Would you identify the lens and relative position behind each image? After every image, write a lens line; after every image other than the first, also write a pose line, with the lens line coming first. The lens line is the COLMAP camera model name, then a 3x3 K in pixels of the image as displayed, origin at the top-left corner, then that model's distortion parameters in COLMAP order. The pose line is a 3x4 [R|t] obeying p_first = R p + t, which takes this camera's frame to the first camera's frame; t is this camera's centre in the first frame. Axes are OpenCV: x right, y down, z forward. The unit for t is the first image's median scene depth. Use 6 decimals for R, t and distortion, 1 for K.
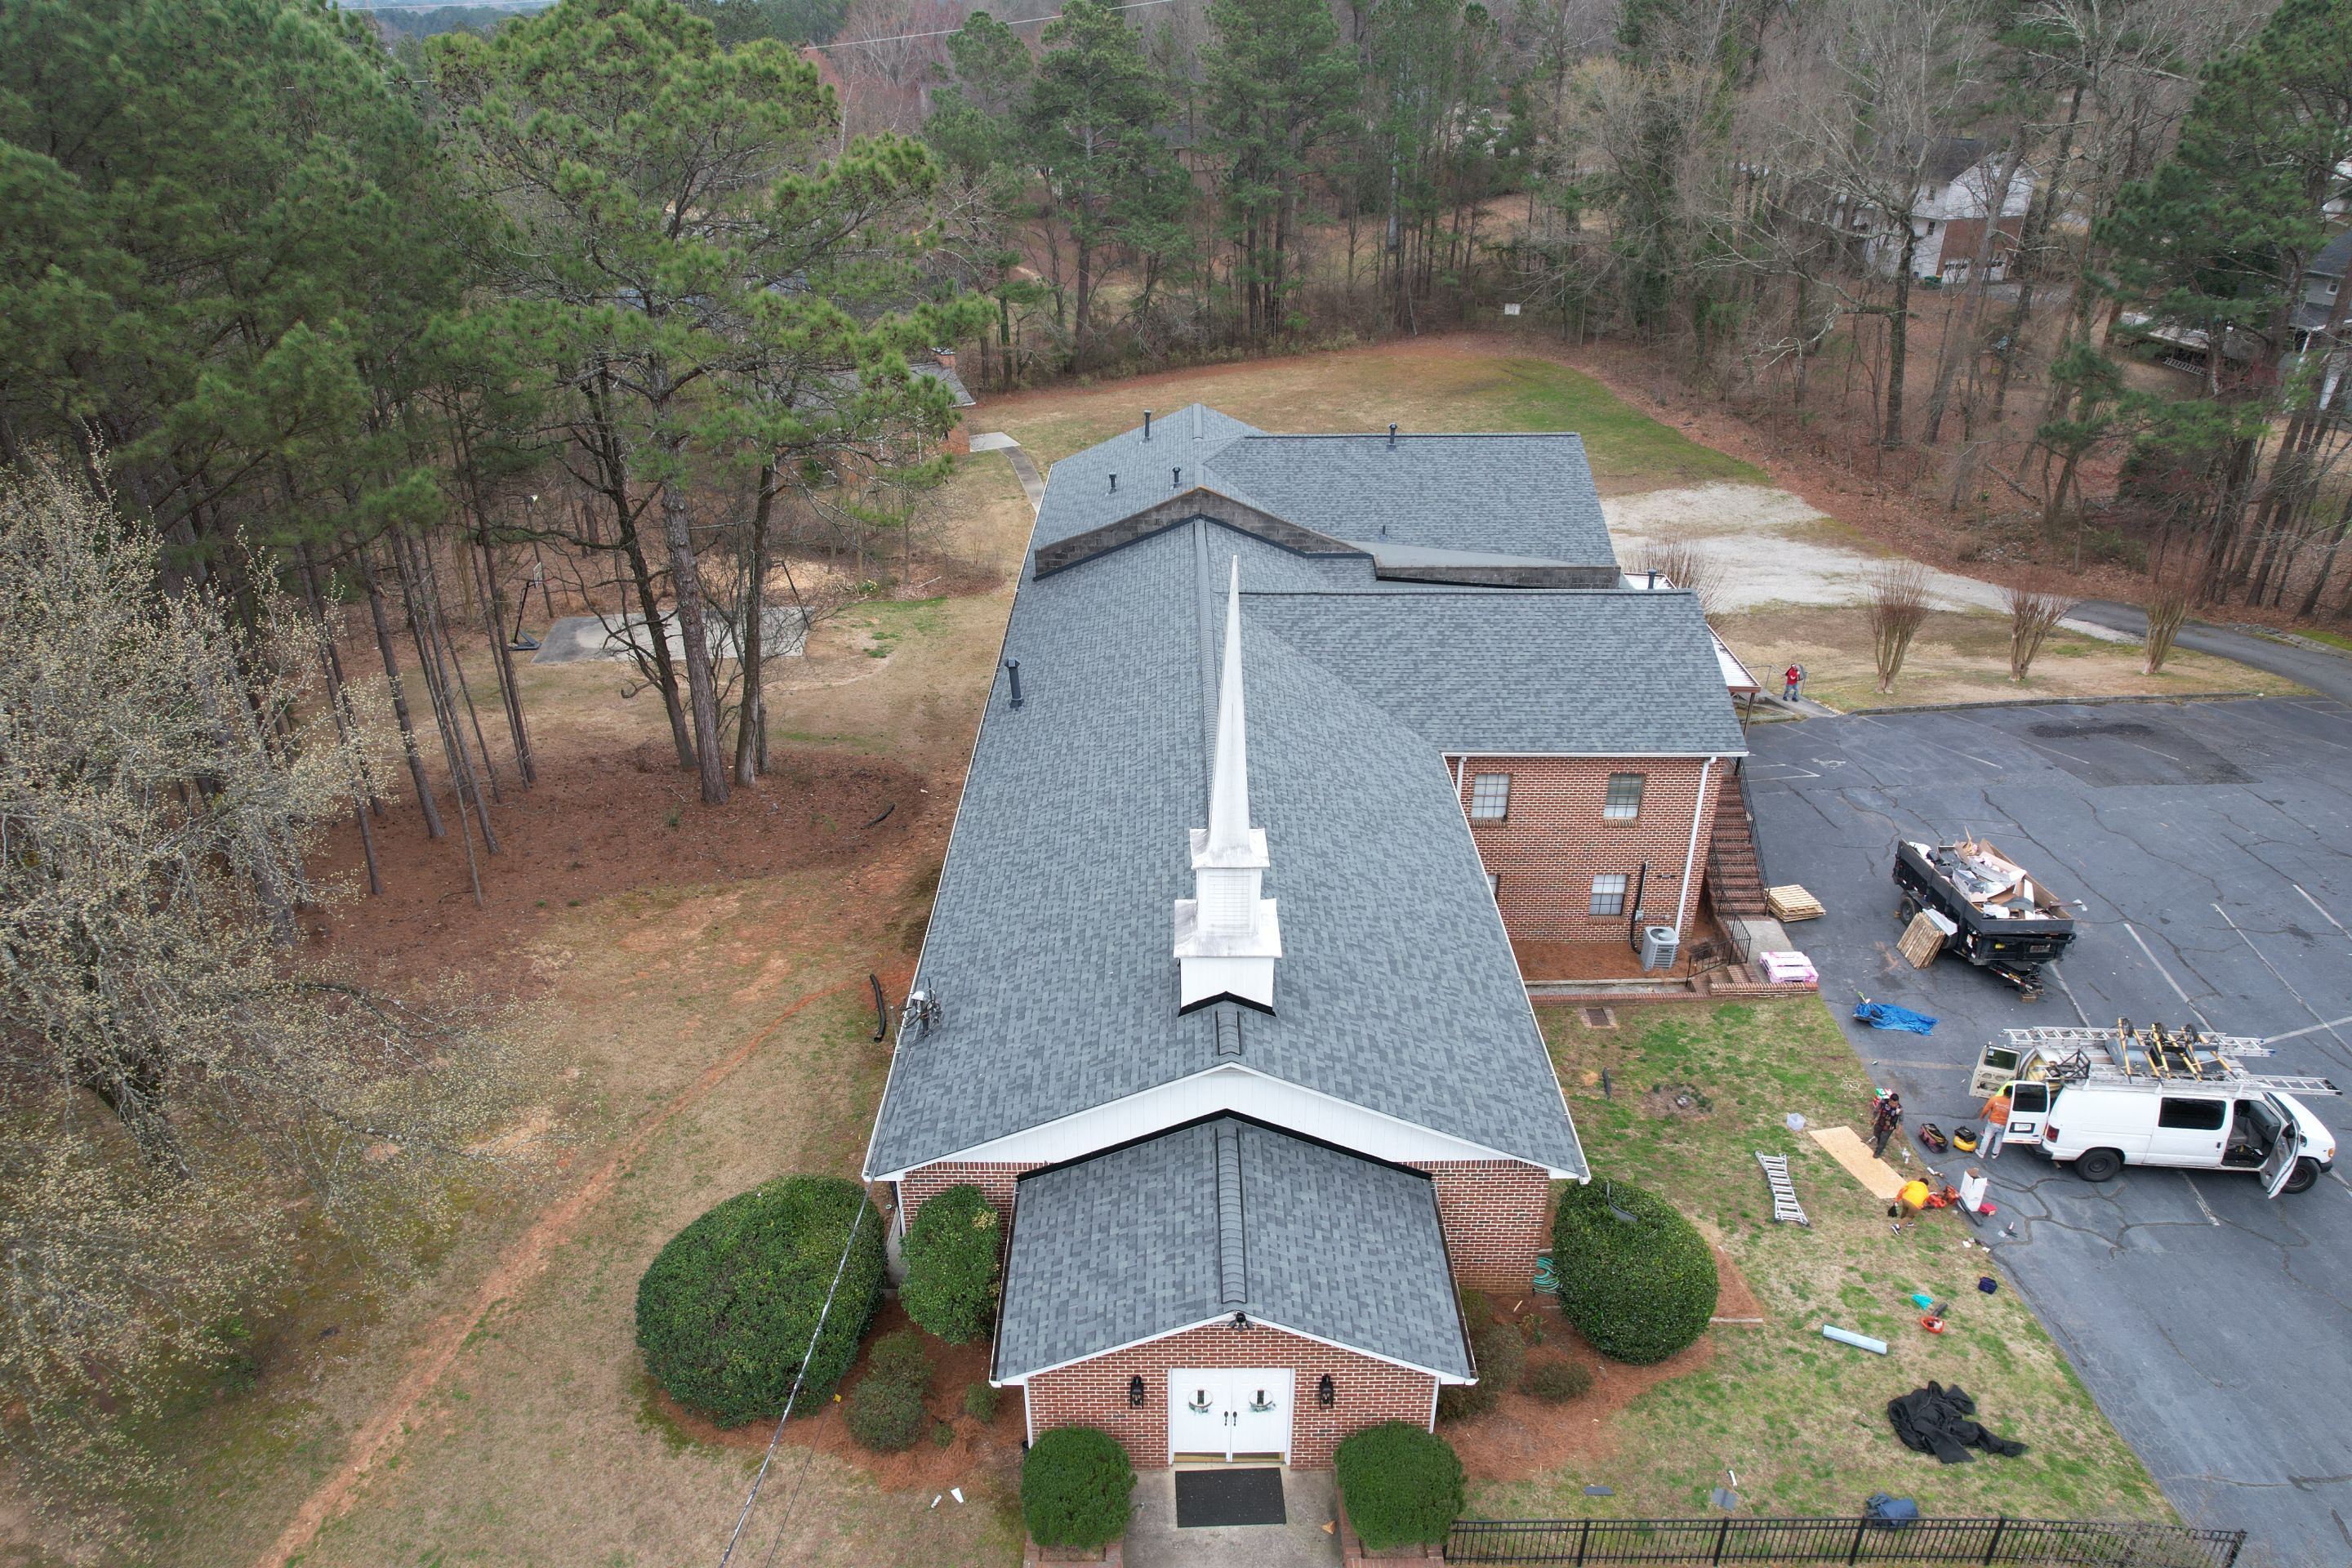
lens RADIAL K [[1497.6, 0, 1176.5], [0, 1497.6, 790.4], [0, 0, 1]] dist [-0.078798, 0.071421]
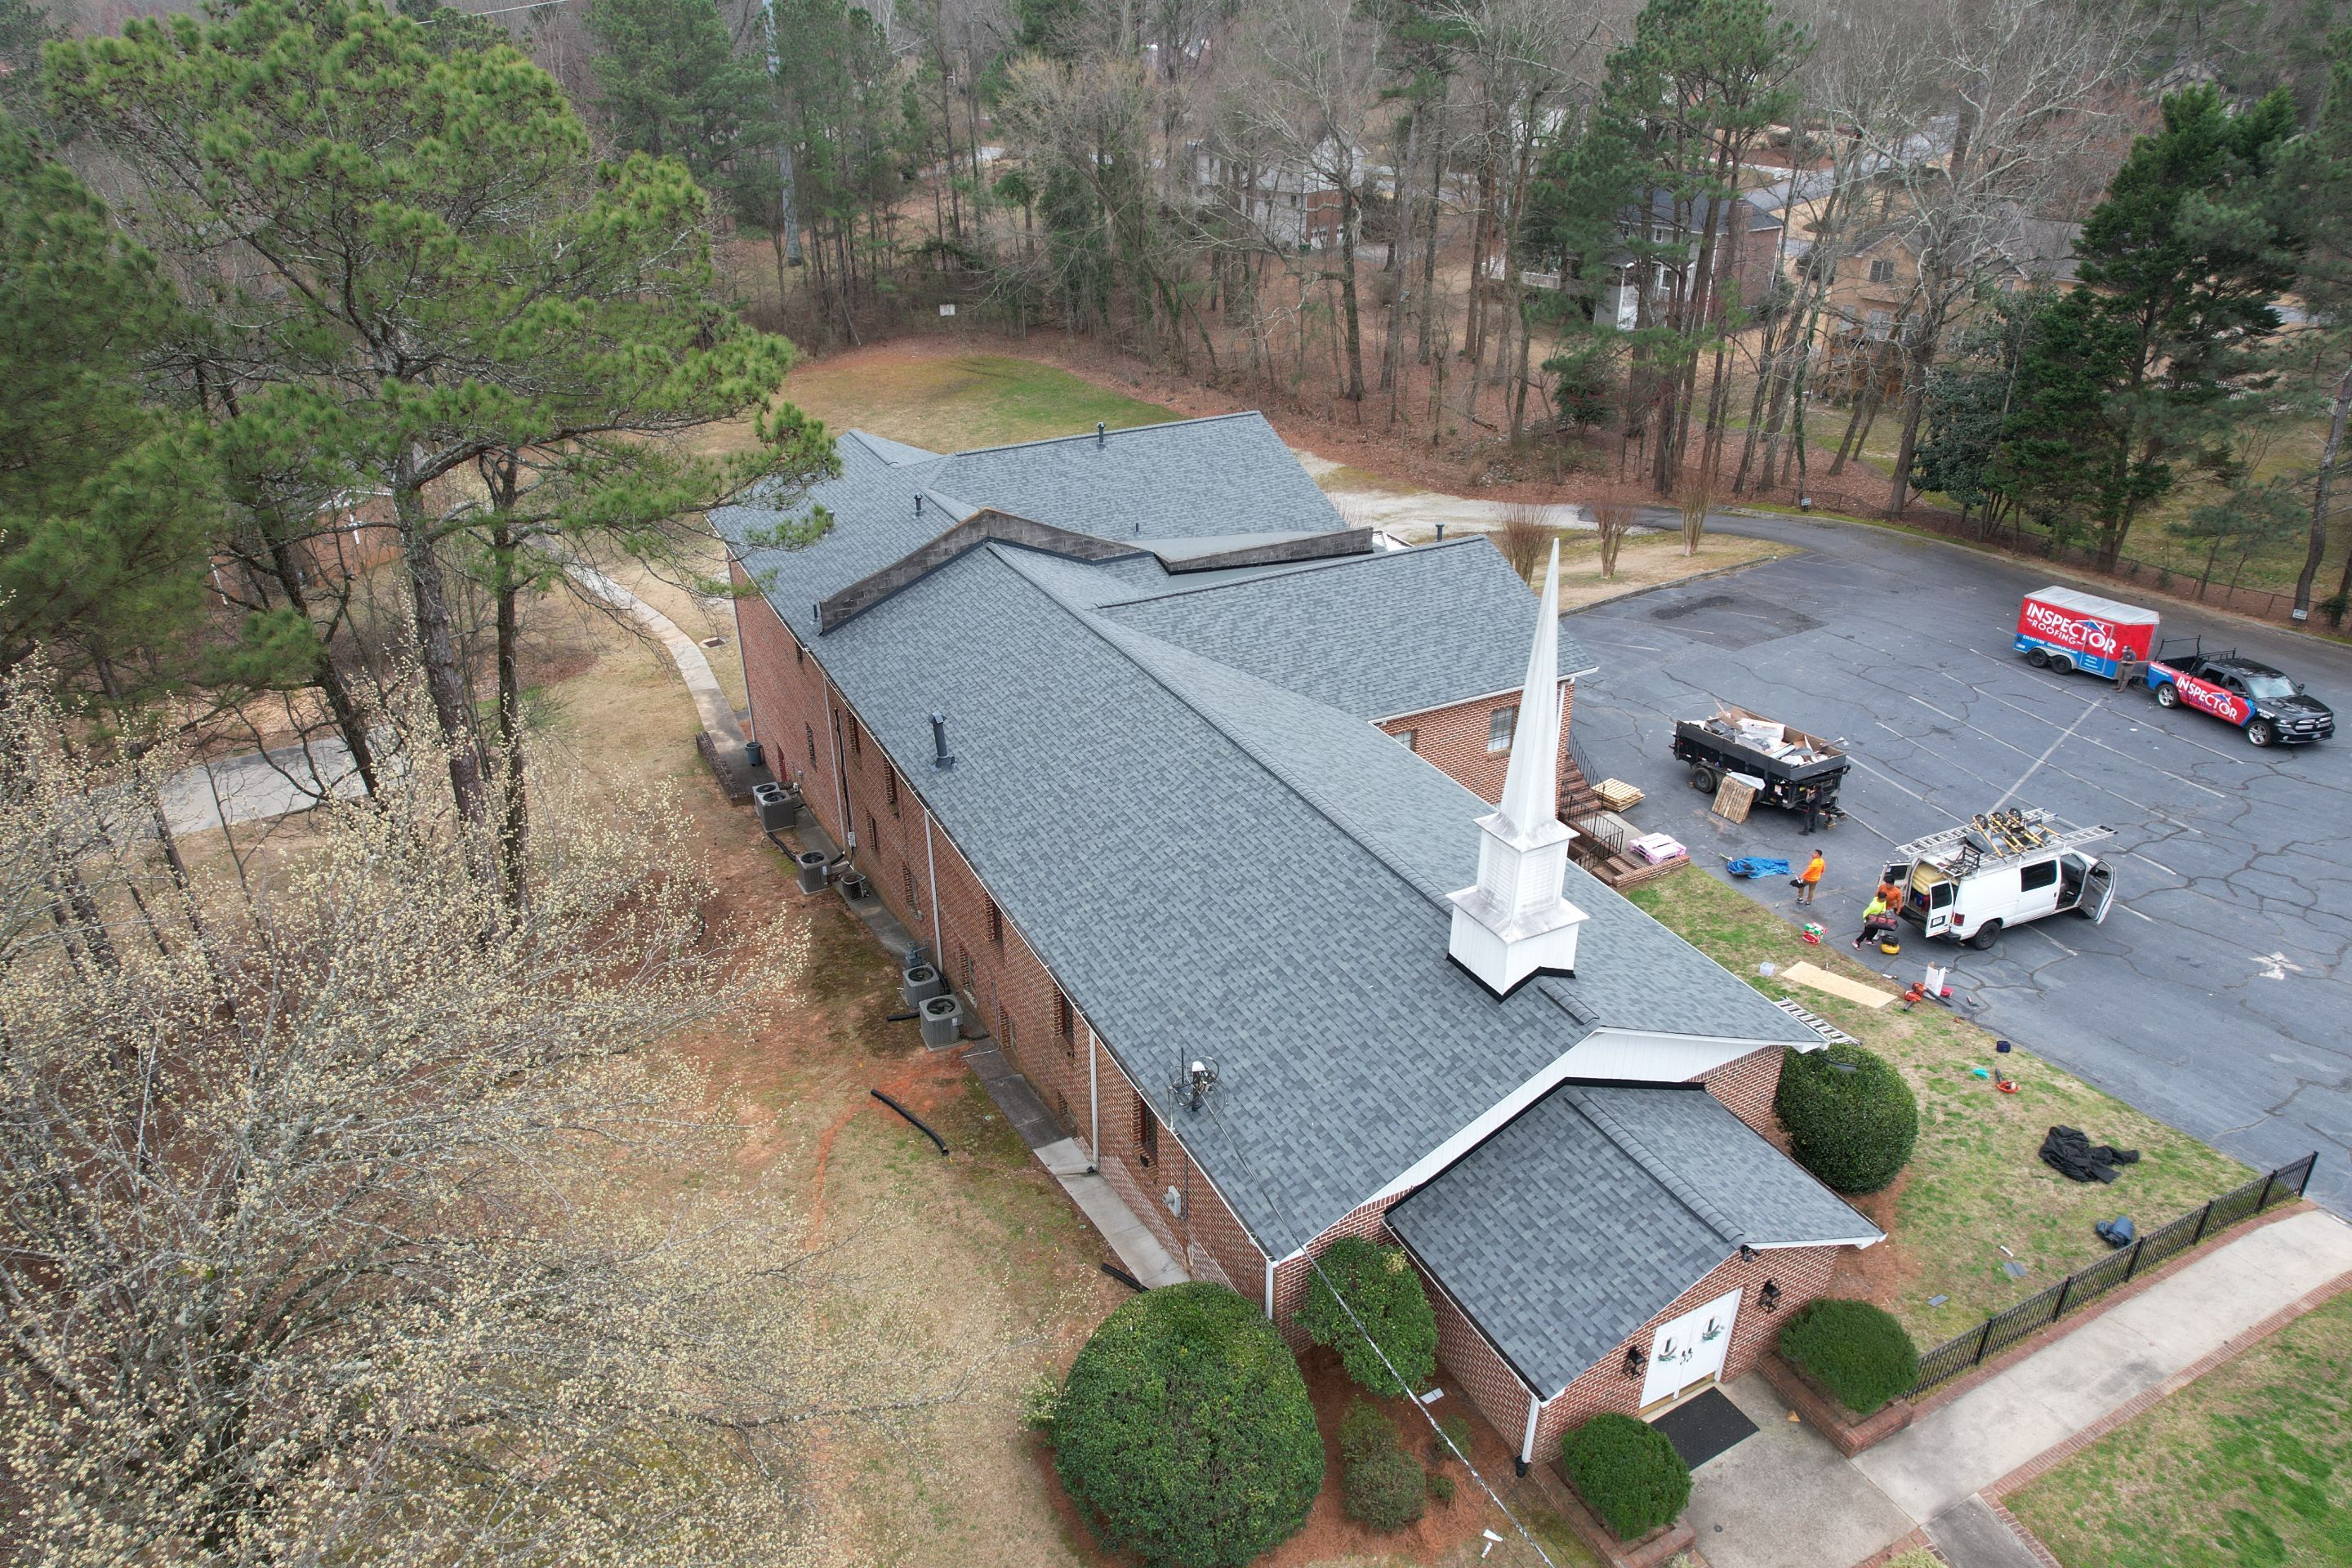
lens RADIAL K [[1497.6, 0, 1176.5], [0, 1497.6, 790.4], [0, 0, 1]] dist [-0.078798, 0.071421]
pose [[0.891800, -0.212597, 0.399369, -0.338642], [0.214046, 0.975939, 0.041556, -0.046424], [-0.398595, 0.048423, 0.915848, 0.096172]]
